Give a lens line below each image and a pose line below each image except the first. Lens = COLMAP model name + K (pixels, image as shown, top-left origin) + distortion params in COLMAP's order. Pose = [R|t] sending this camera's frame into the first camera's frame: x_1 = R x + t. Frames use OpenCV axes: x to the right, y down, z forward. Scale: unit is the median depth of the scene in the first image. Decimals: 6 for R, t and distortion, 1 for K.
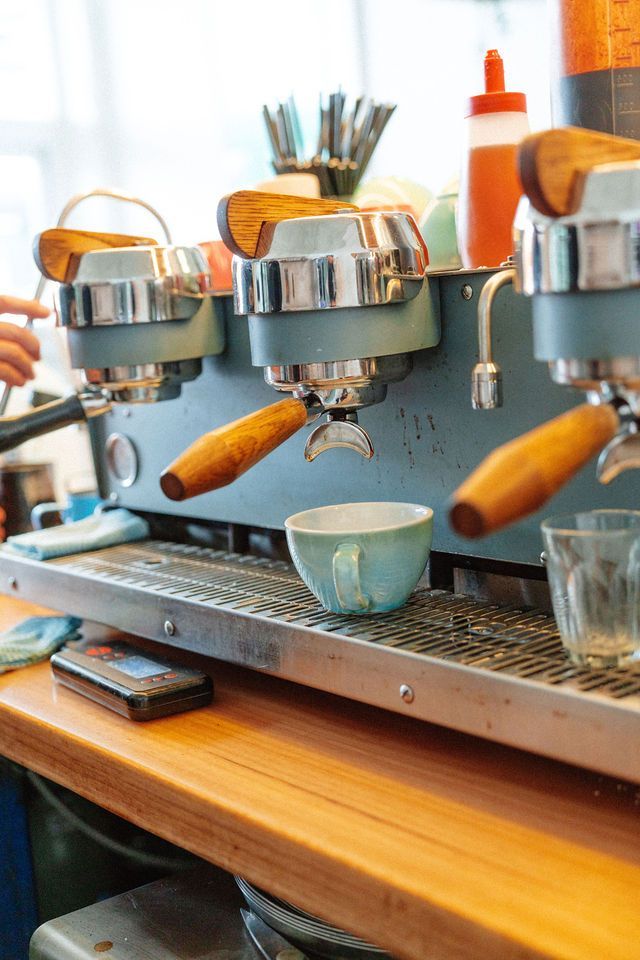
lens RADIAL K [[1397.0, 0, 319.9], [0, 1397.0, 506.6], [0, 0, 1]] dist [-0.000755, -0.022623]
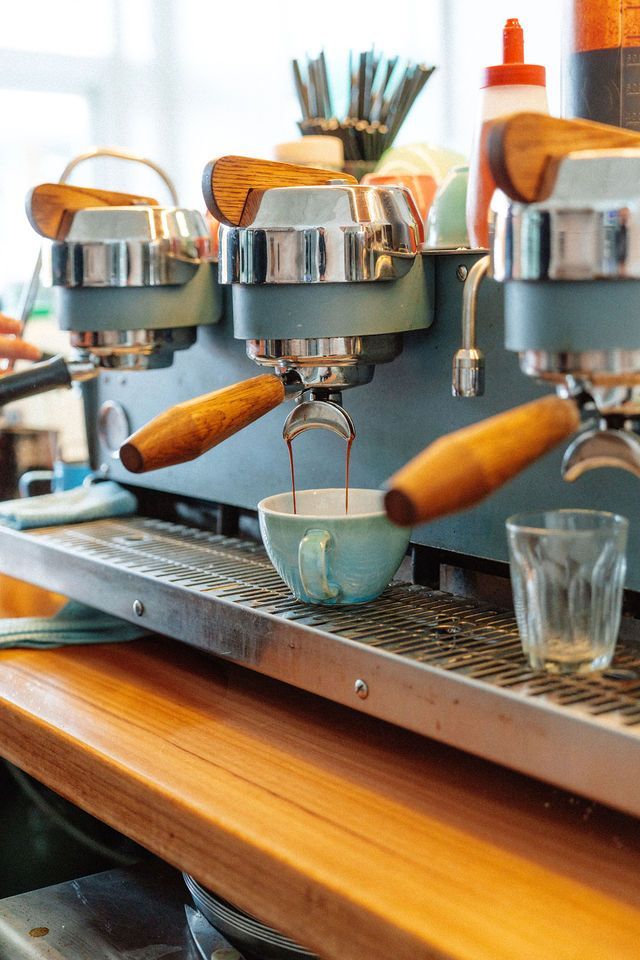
lens RADIAL K [[1592.7, 0, 320.0], [0, 1592.7, 480.0], [0, 0, 1]] dist [-0.017530, 0.072111]
pose [[0.996417, 0.061108, -0.058472, 0.082361], [-0.061774, 0.998043, -0.009655, 0.003202], [0.057767, 0.013232, 0.998242, -0.085427]]
